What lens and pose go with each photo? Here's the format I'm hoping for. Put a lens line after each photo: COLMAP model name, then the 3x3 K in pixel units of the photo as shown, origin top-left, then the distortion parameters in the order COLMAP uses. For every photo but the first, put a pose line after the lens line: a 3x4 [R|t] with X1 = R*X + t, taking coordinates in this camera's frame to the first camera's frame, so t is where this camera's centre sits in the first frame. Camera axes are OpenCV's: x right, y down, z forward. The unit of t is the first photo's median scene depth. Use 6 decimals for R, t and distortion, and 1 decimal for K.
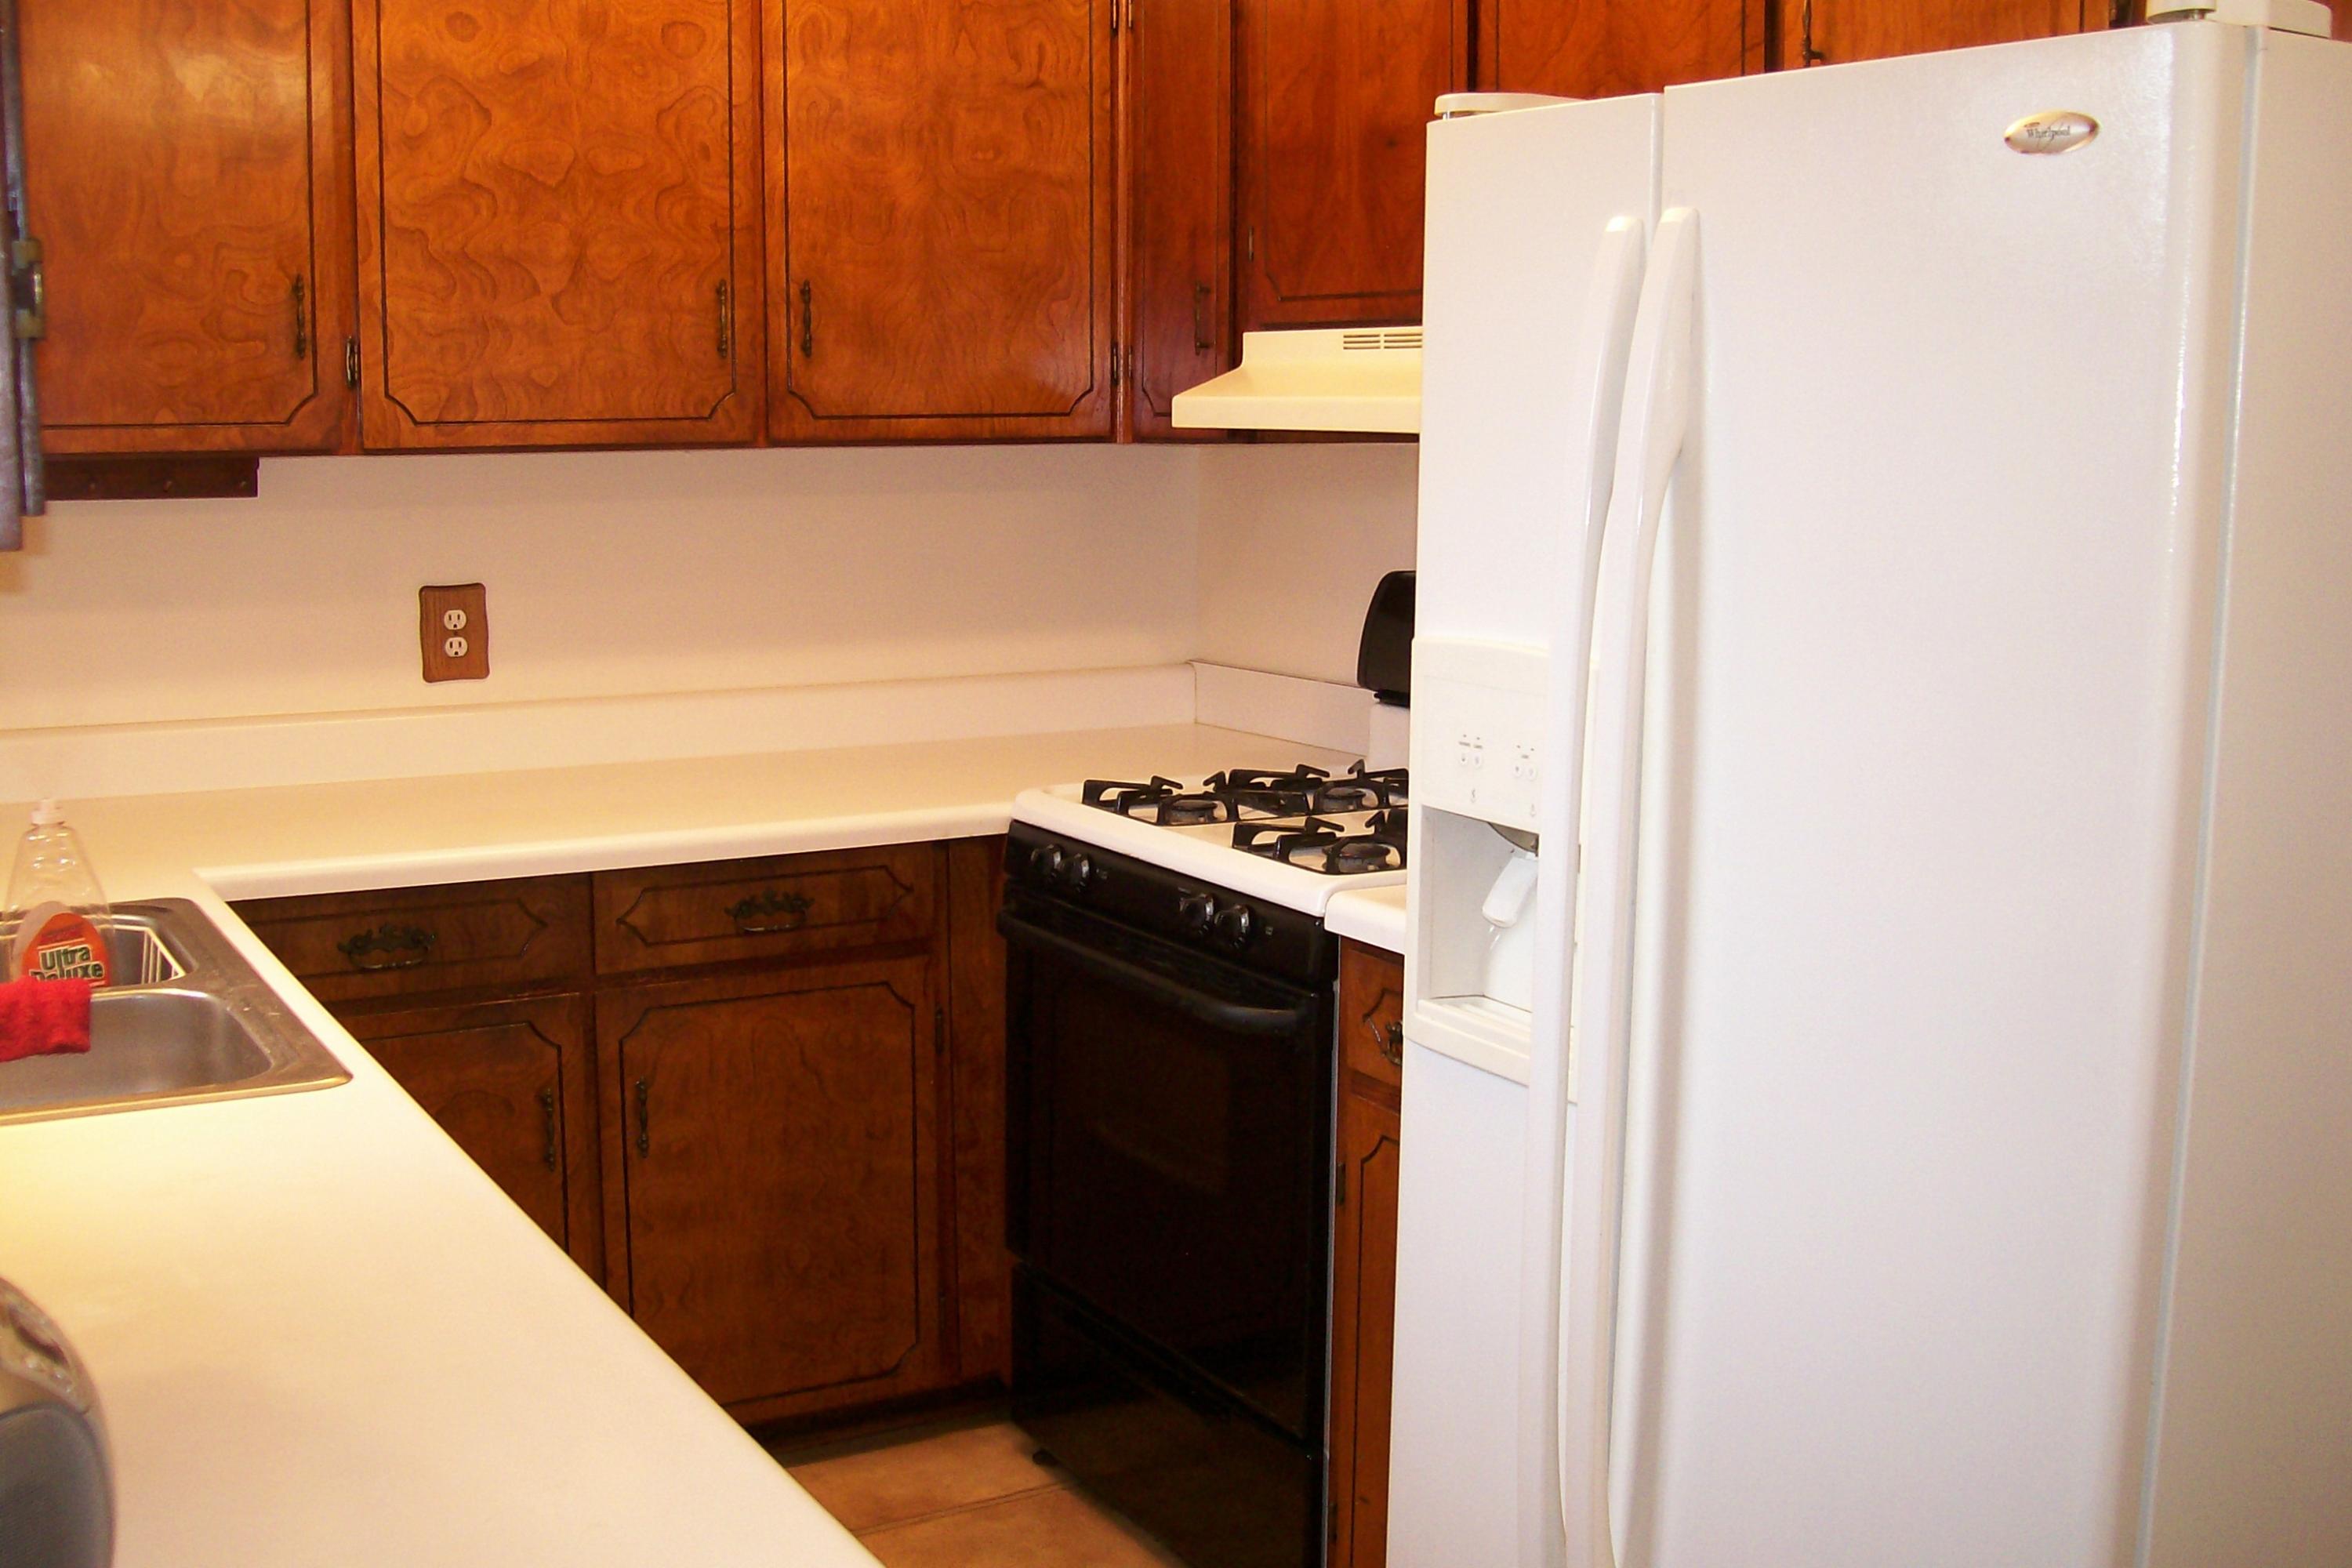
lens RADIAL K [[2587.2, 0, 1176.0], [0, 2587.2, 784.0], [0, 0, 1]] dist [-0.176952, 0.128502]
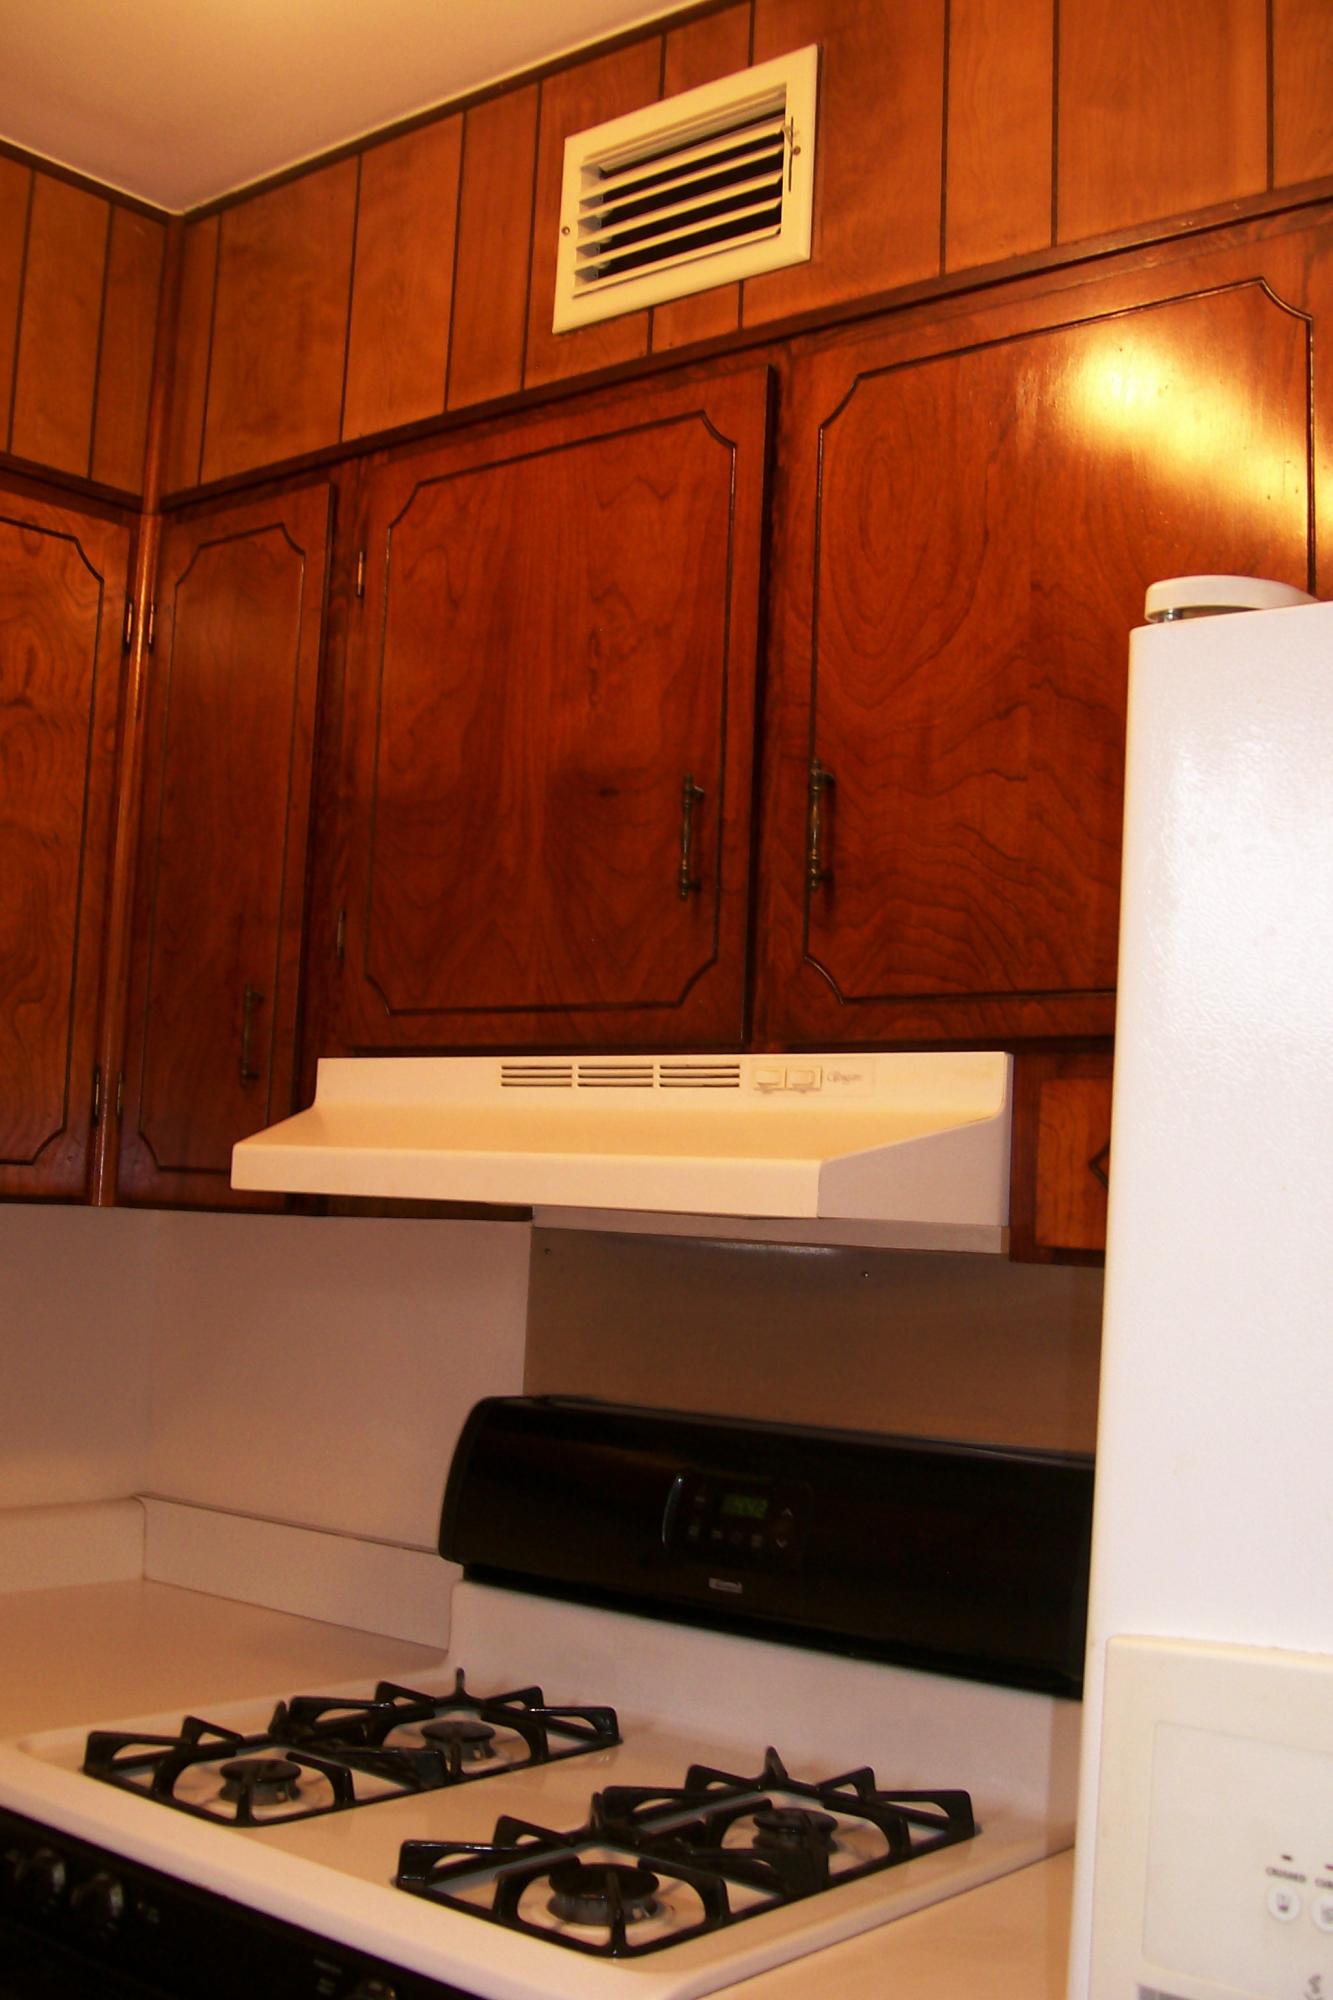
lens RADIAL K [[2200.0, 0, 666.5], [0, 2200.0, 1000.0], [0, 0, 1]] dist [-0.176952, 0.128502]
pose [[0.938054, 0.068480, 0.339655, -0.092045], [0.010456, 0.974234, -0.225299, -0.056567], [-0.346332, 0.214894, 0.913167, 0.428007]]
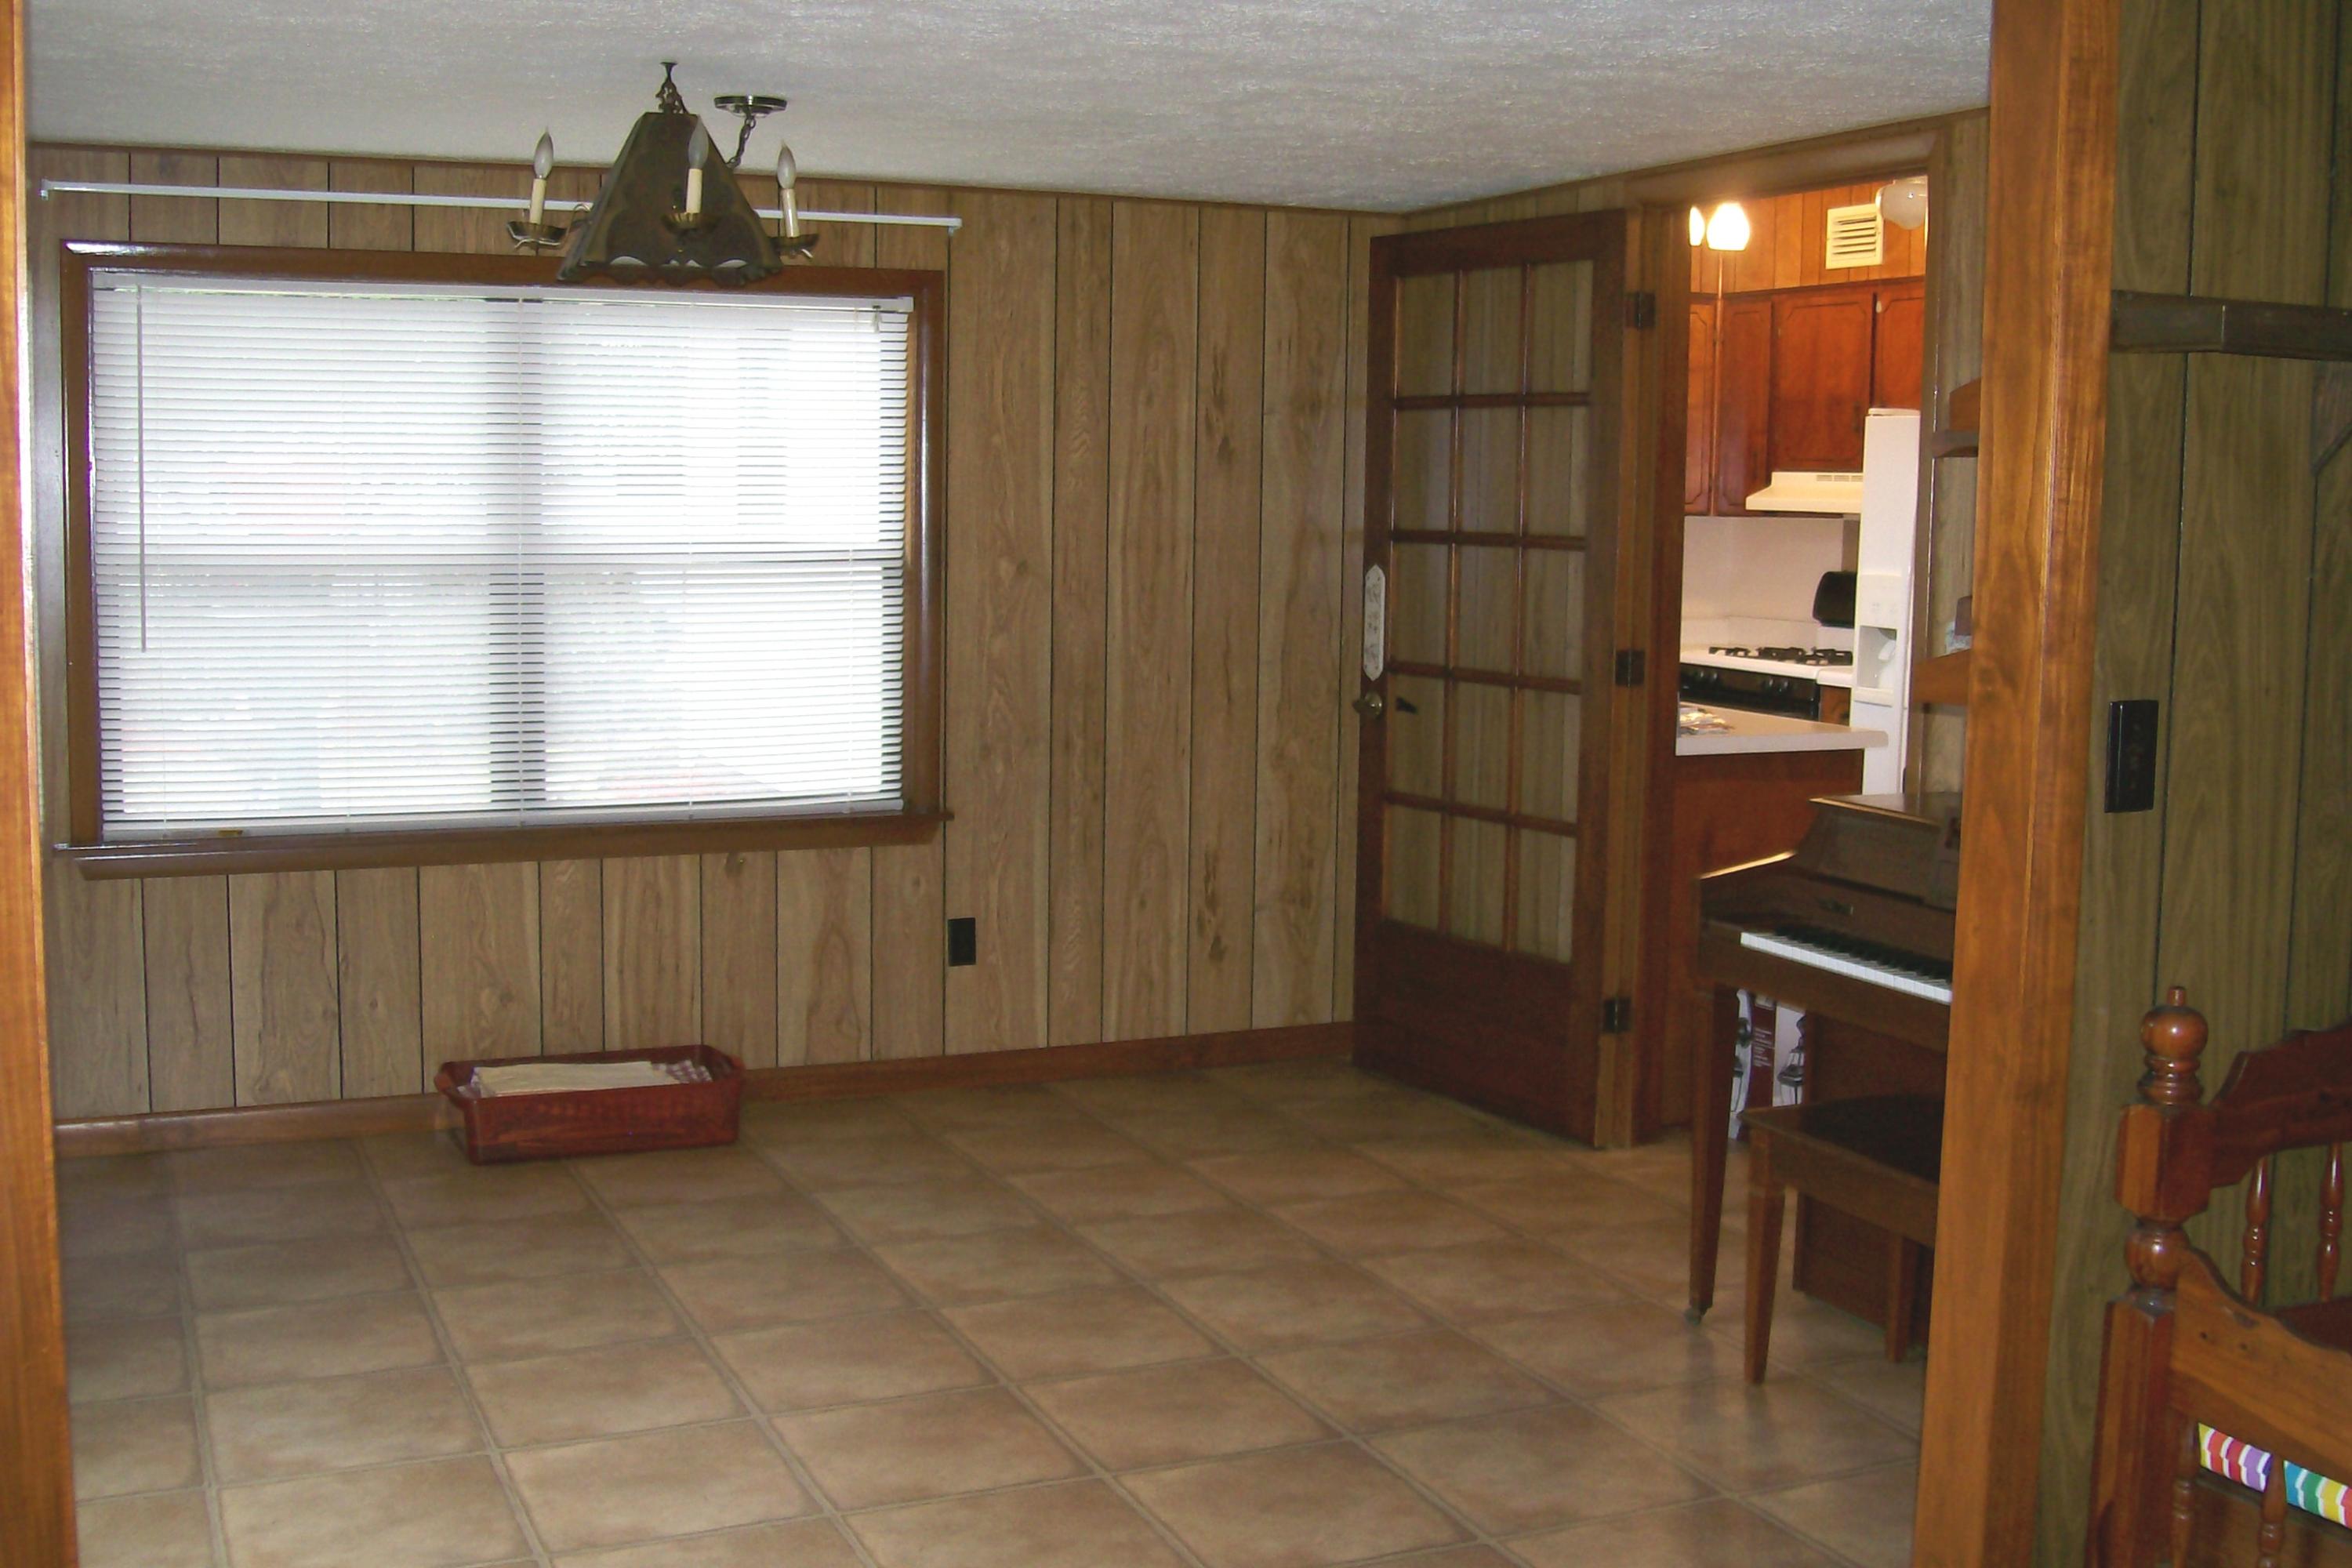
lens RADIAL K [[2587.2, 0, 1176.0], [0, 2587.2, 784.0], [0, 0, 1]] dist [-0.176952, 0.128502]
pose [[0.992920, 0.029663, -0.115023, -0.259397], [-0.033797, 0.998845, -0.034165, 0.235757], [0.113877, 0.037811, 0.992775, -1.547249]]
